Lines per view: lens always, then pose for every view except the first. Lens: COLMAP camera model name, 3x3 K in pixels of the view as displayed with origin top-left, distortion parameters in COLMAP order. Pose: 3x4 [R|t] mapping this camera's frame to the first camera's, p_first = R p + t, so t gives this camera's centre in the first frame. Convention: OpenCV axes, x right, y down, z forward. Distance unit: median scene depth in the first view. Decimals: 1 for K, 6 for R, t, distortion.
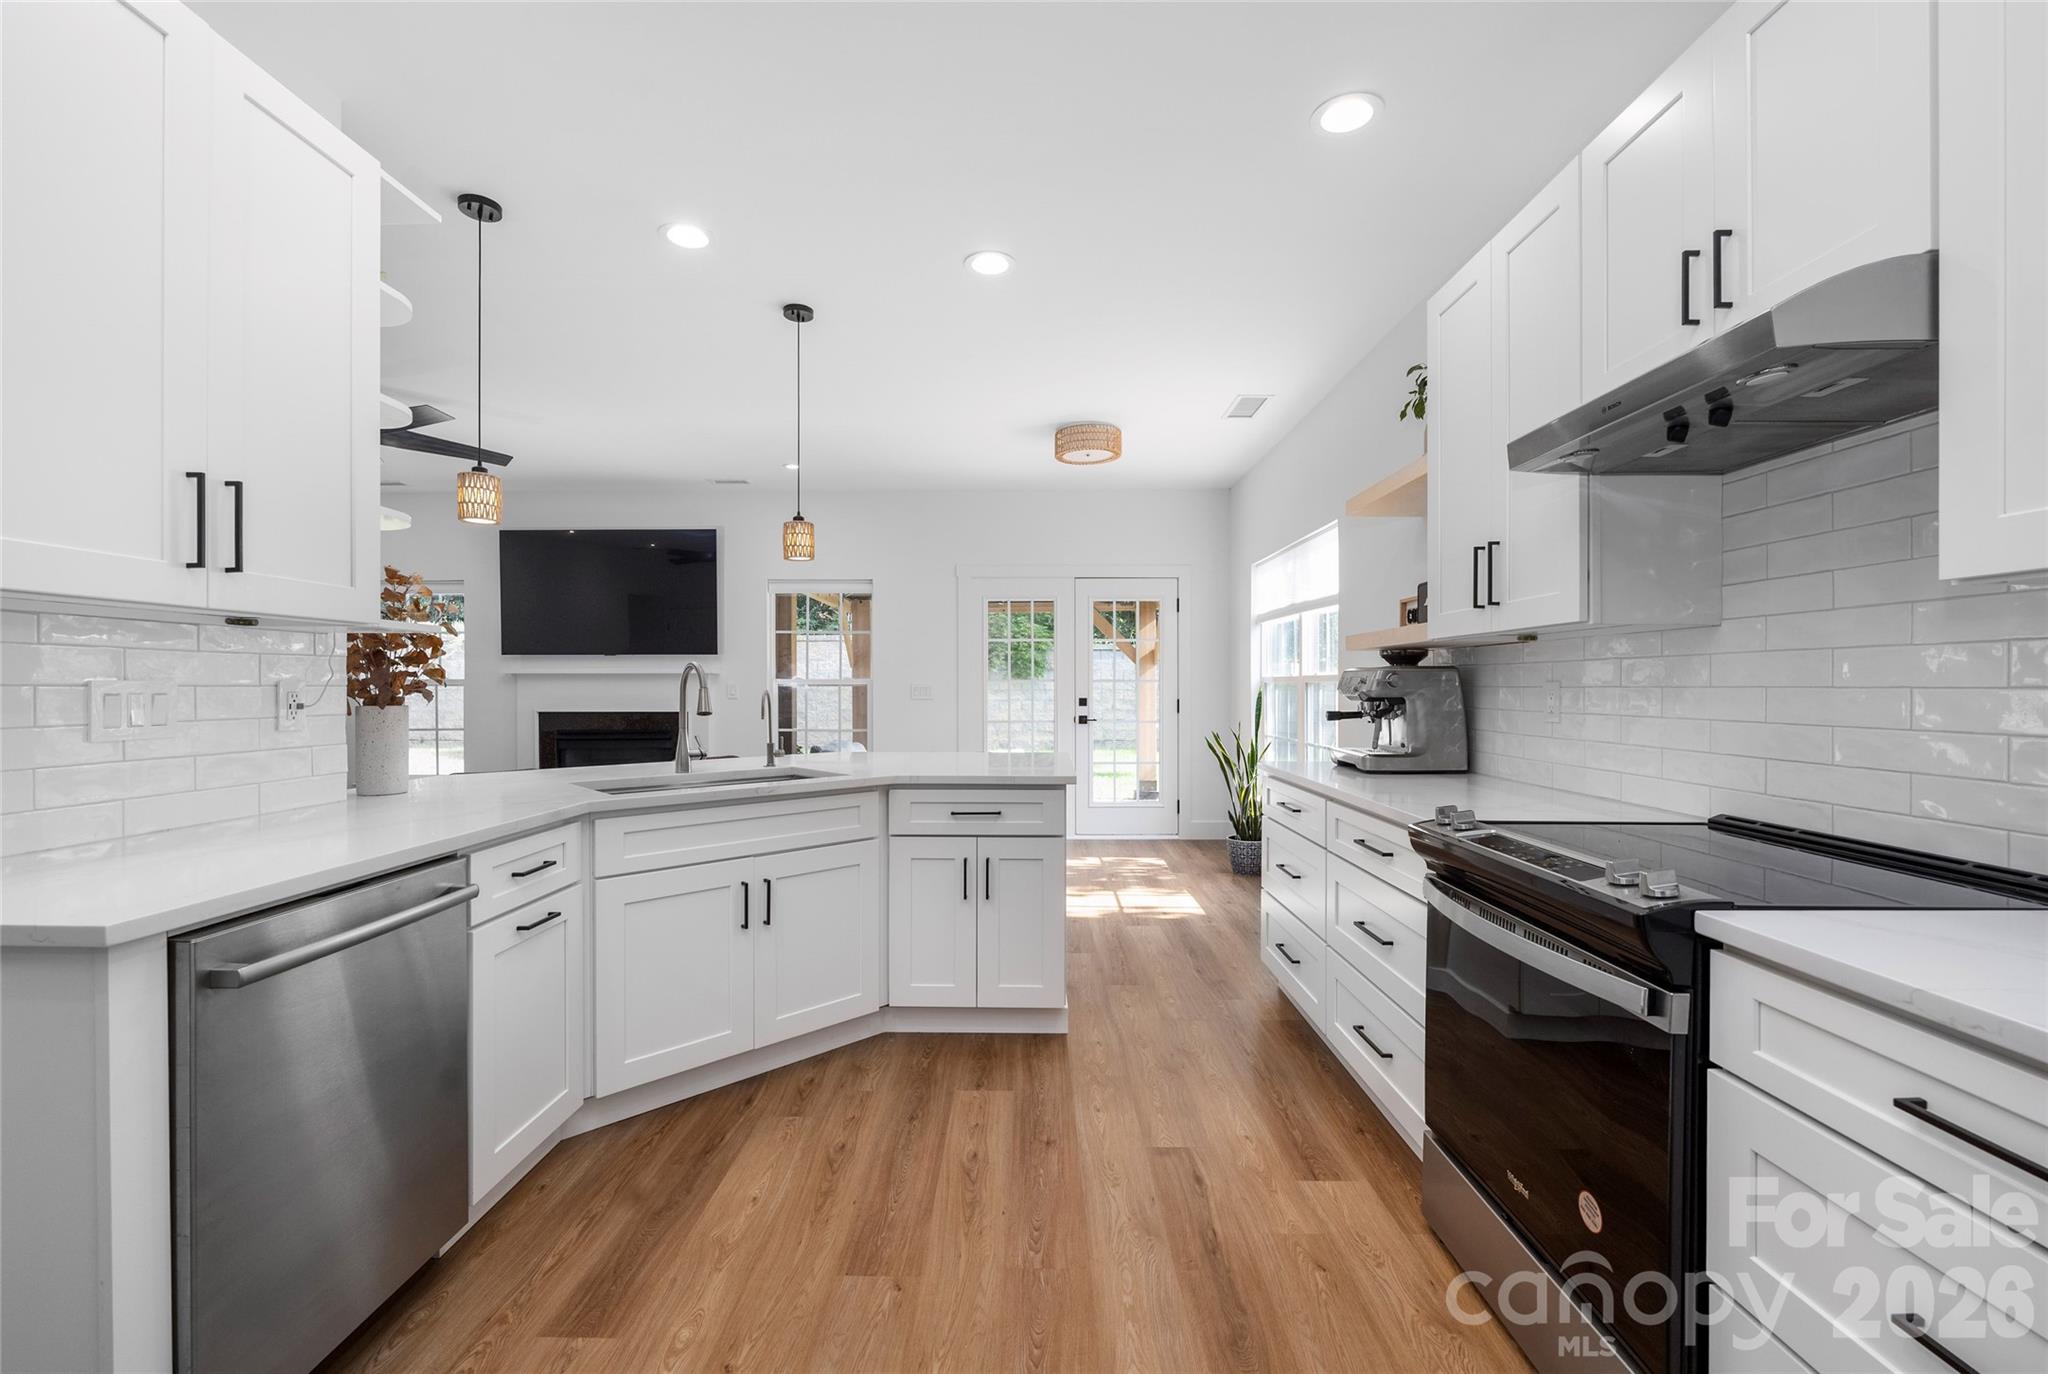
lens RADIAL K [[861.7, 0, 1021.9], [0, 861.7, 690.5], [0, 0, 1]] dist [-0.001018, -0.000060]
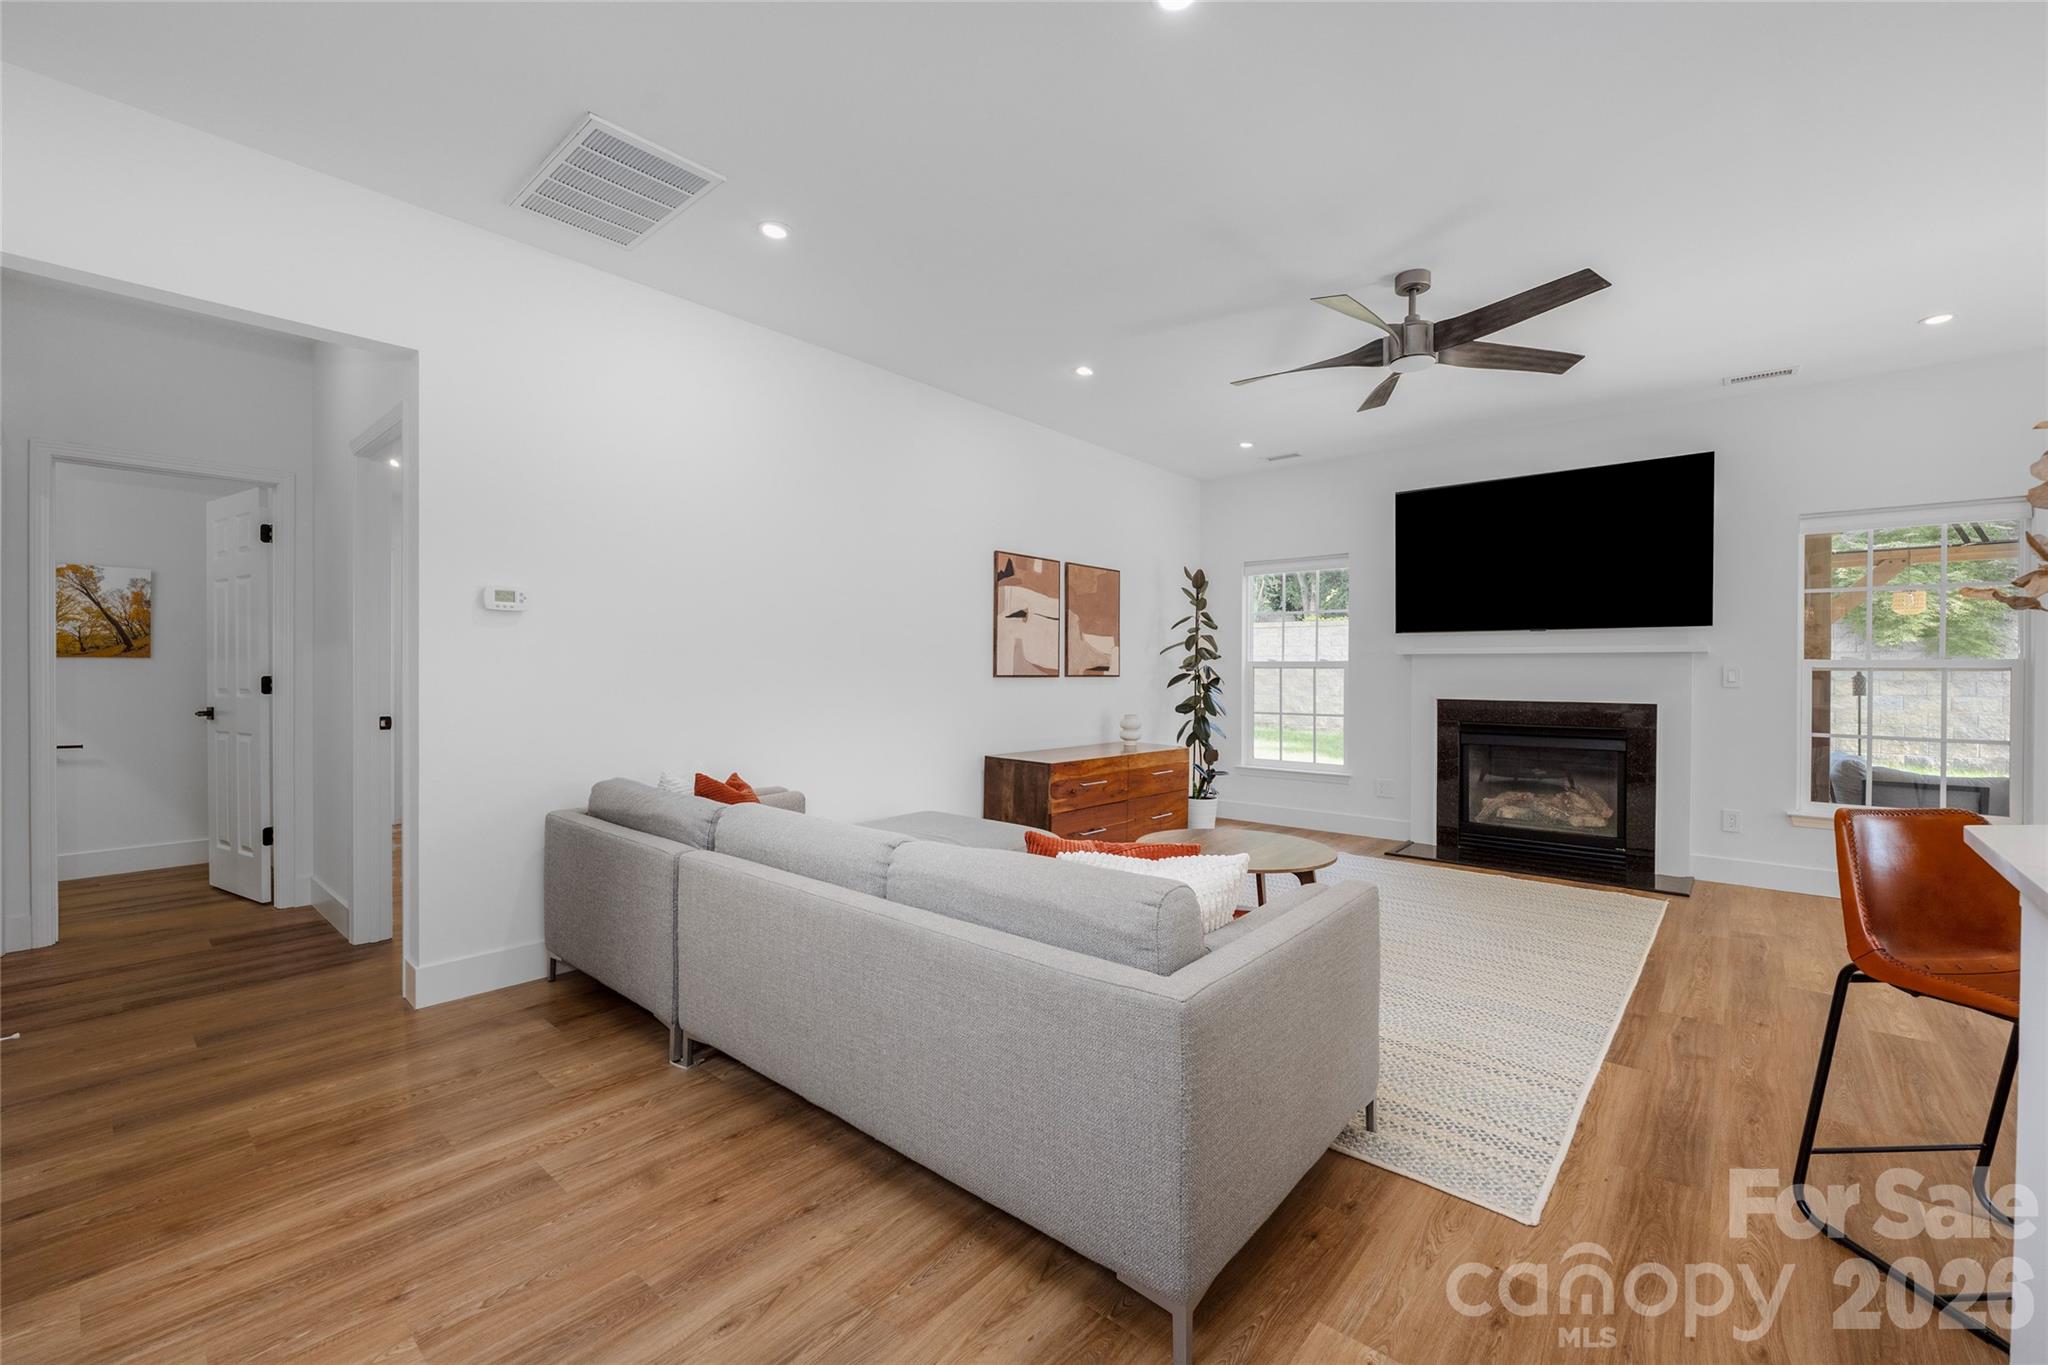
lens RADIAL K [[845.2, 0, 1034.4], [0, 845.2, 674.8], [0, 0, 1]] dist [-0.003733, -0.000165]
pose [[0.771808, 0.007088, -0.635816, -0.781469], [-0.010477, 0.999944, -0.001570, 0.014290], [0.635770, 0.007873, 0.771839, 0.227225]]
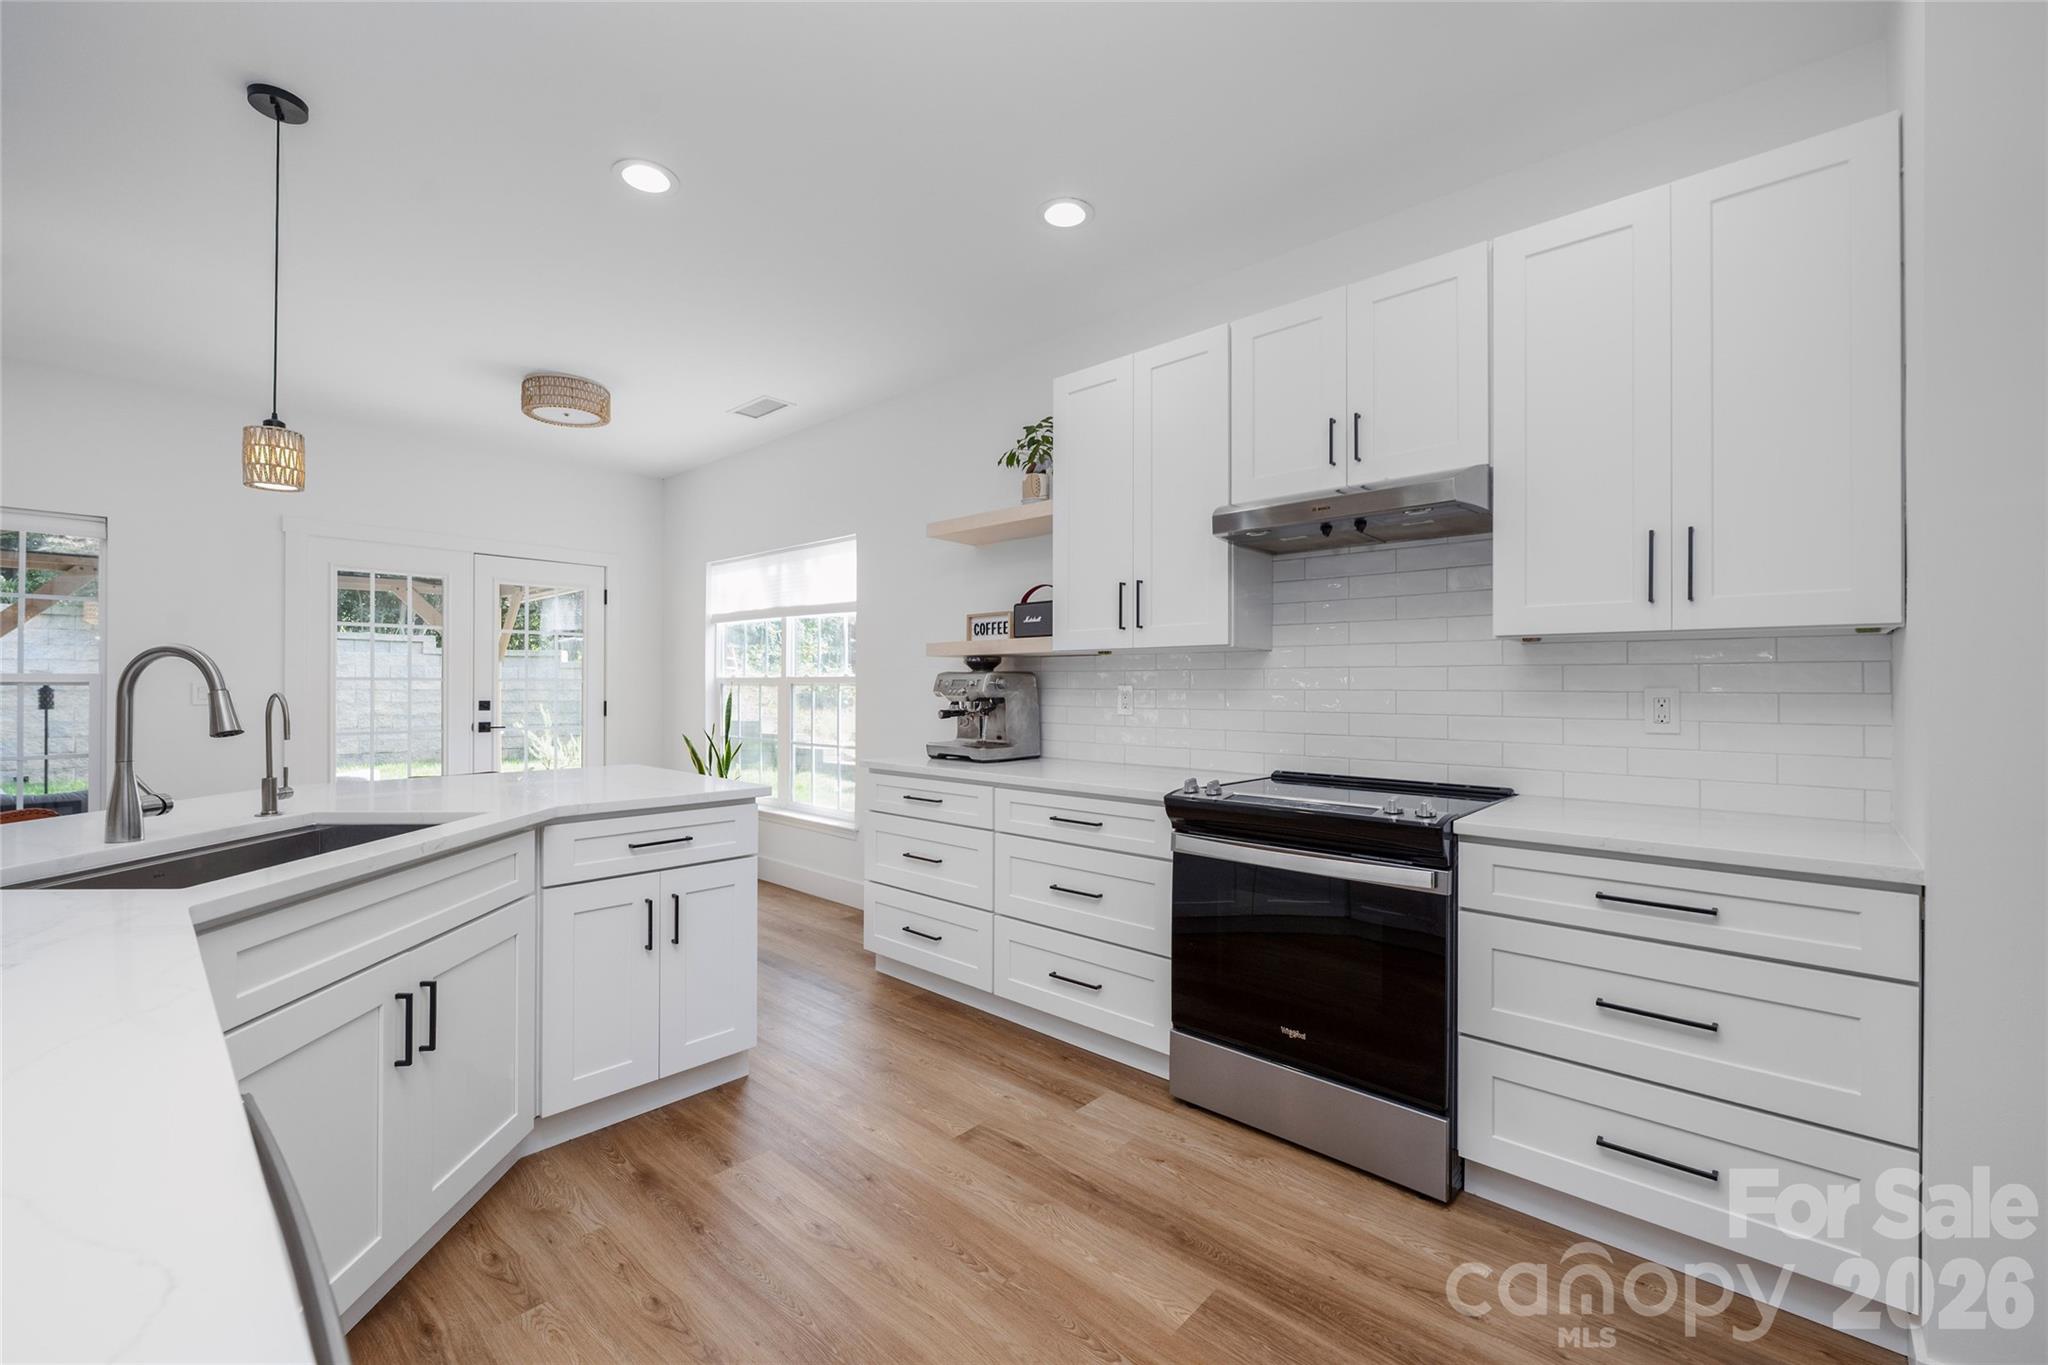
lens RADIAL K [[835.9, 0, 1014.6], [0, 835.9, 683.4], [0, 0, 1]] dist [-0.002767, -0.000096]
pose [[0.668219, 0.006424, 0.743936, -0.421245], [0.000152, 0.999962, -0.008771, -0.001527], [-0.743964, 0.005974, 0.668193, 0.216331]]
